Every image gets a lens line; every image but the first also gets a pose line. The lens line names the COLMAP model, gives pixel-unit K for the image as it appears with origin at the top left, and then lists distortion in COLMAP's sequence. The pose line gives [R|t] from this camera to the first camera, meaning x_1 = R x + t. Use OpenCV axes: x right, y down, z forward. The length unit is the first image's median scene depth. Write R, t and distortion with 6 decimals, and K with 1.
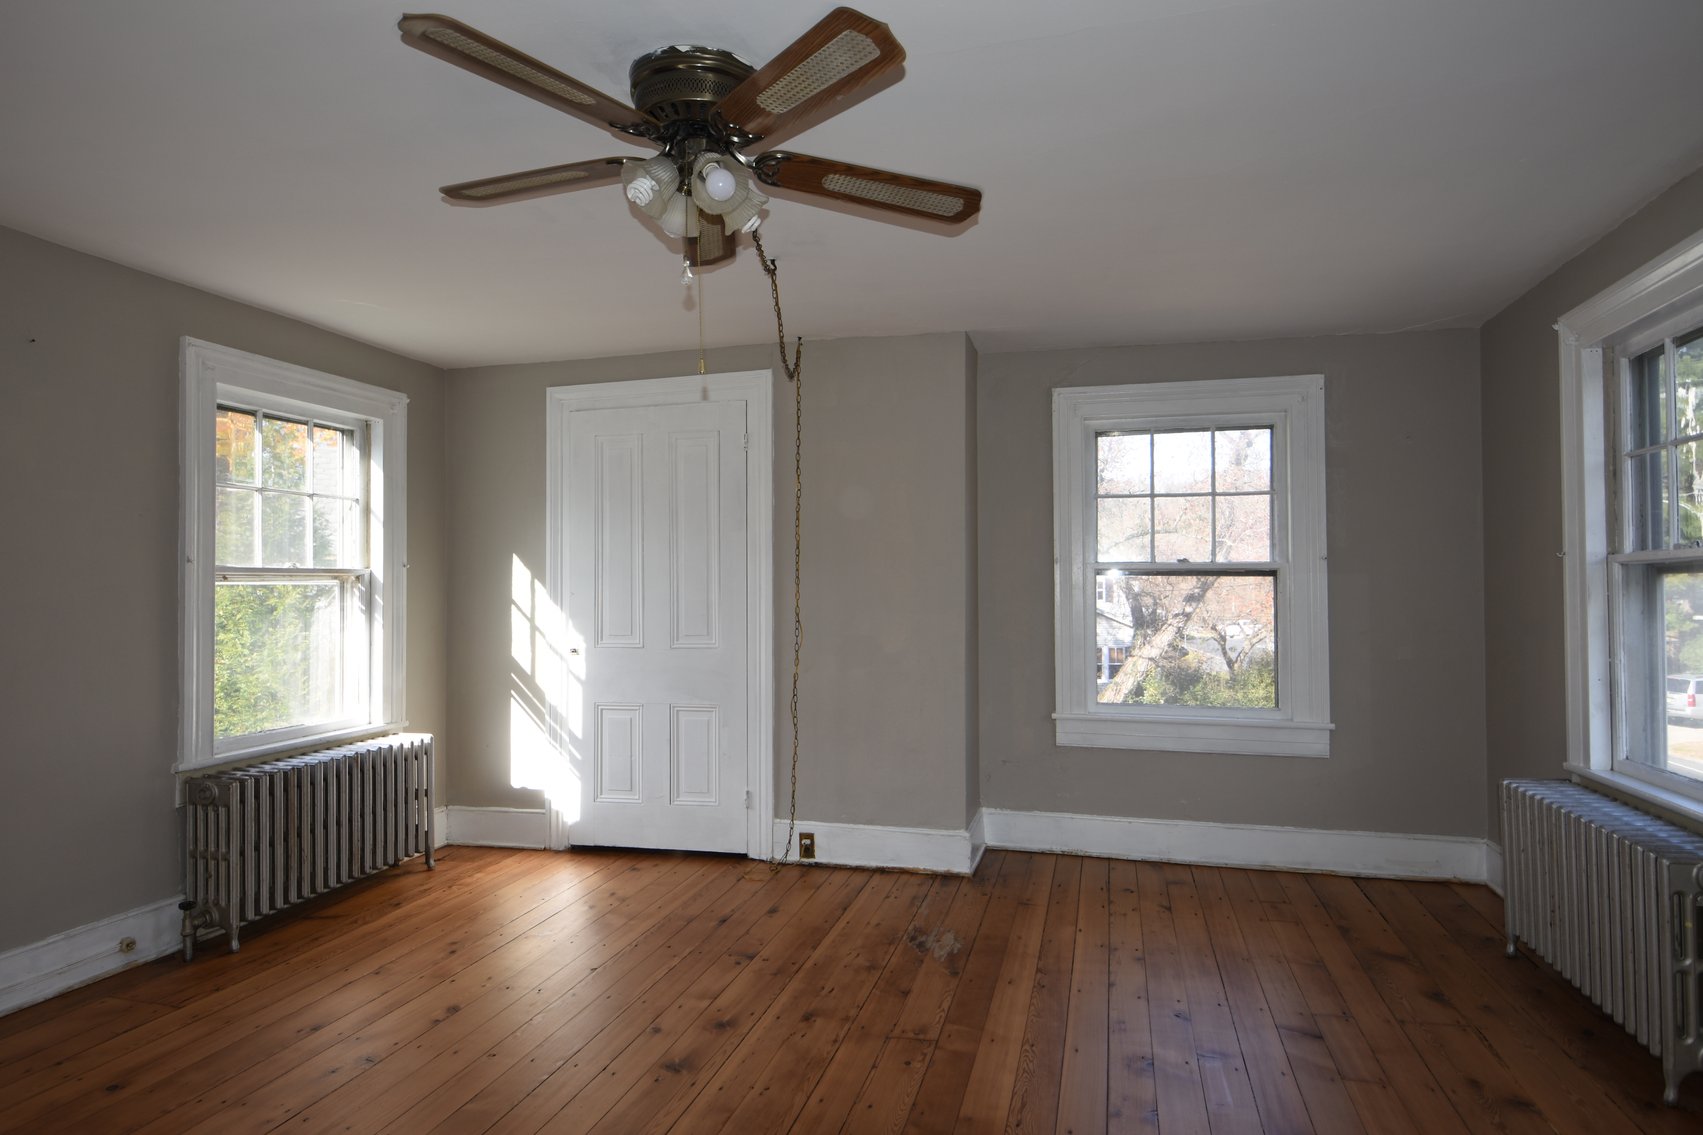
lens RADIAL K [[1019.8, 0, 851.5], [0, 1019.8, 567.5], [0, 0, 1]] dist [0.067643, -0.063462]
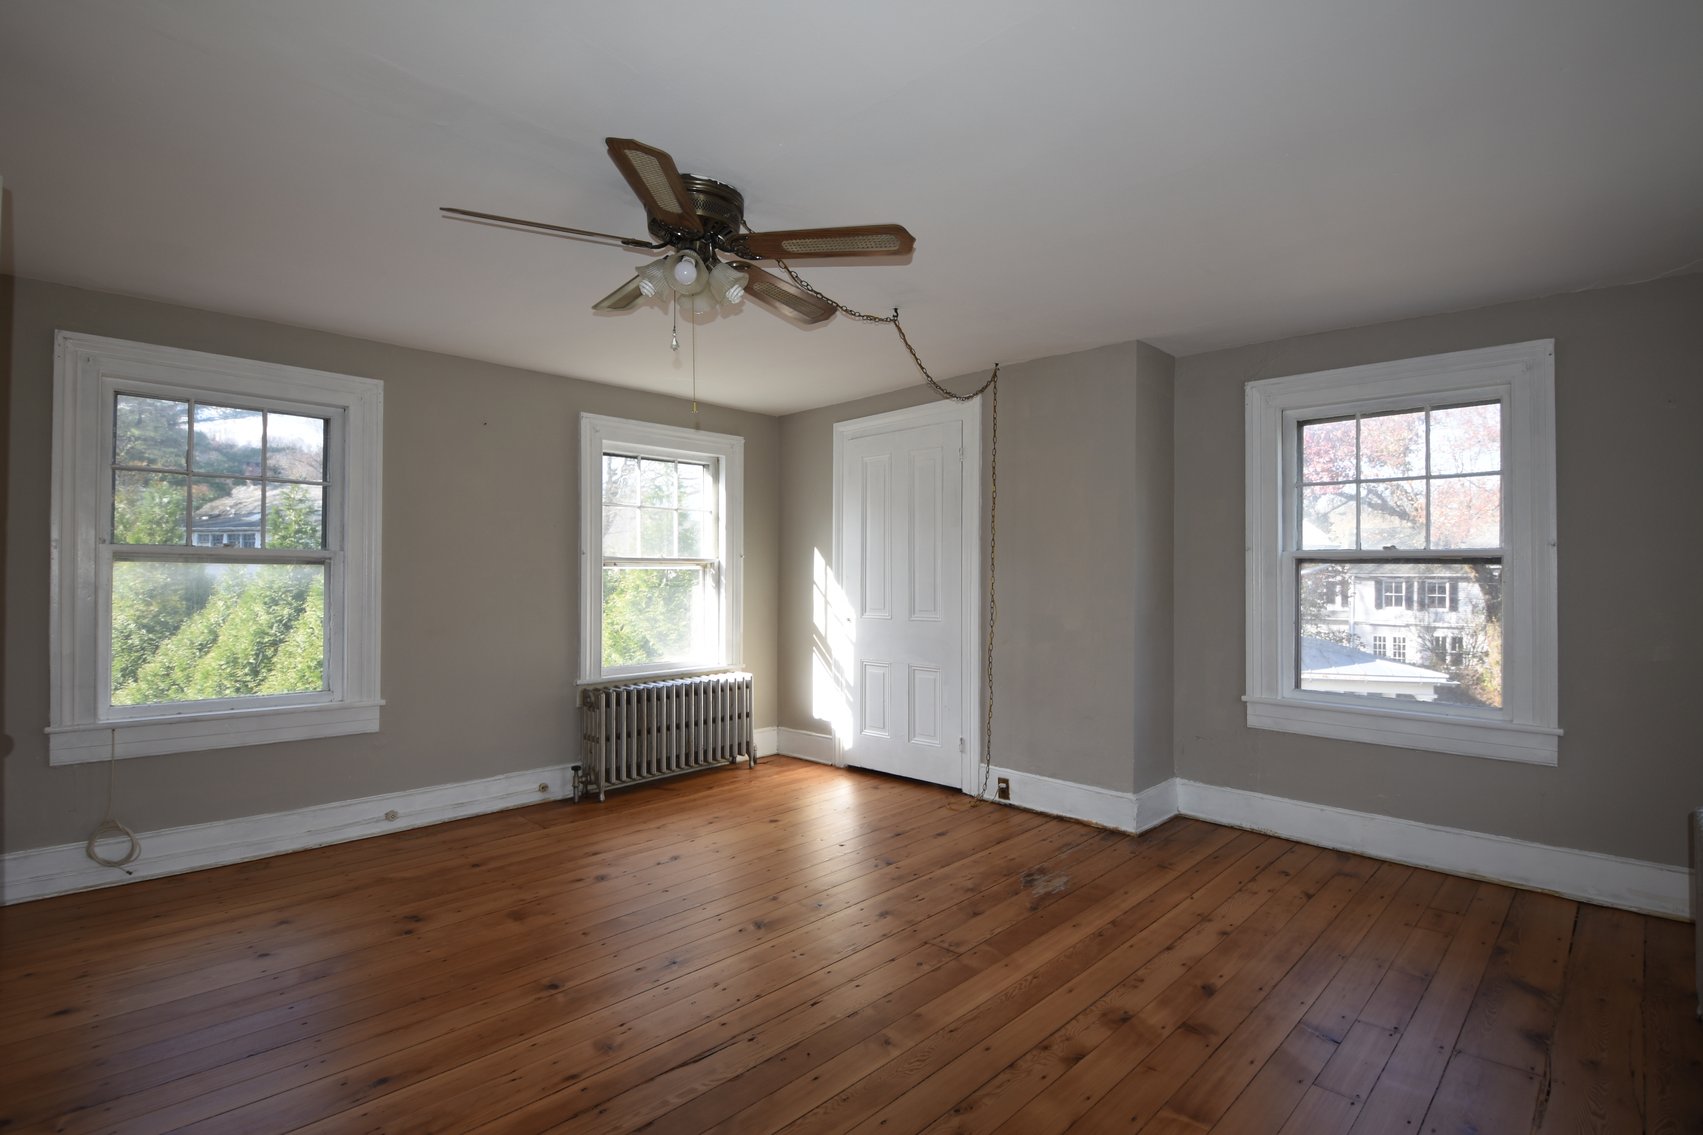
lens RADIAL K [[834.5, 0, 851.5], [0, 834.5, 567.5], [0, 0, 1]] dist [0.048755, -0.042899]
pose [[0.870617, 0.003271, -0.491950, 0.286533], [0.003112, 0.999921, 0.012155, 0.000367], [0.491951, -0.012113, 0.870538, 0.062615]]
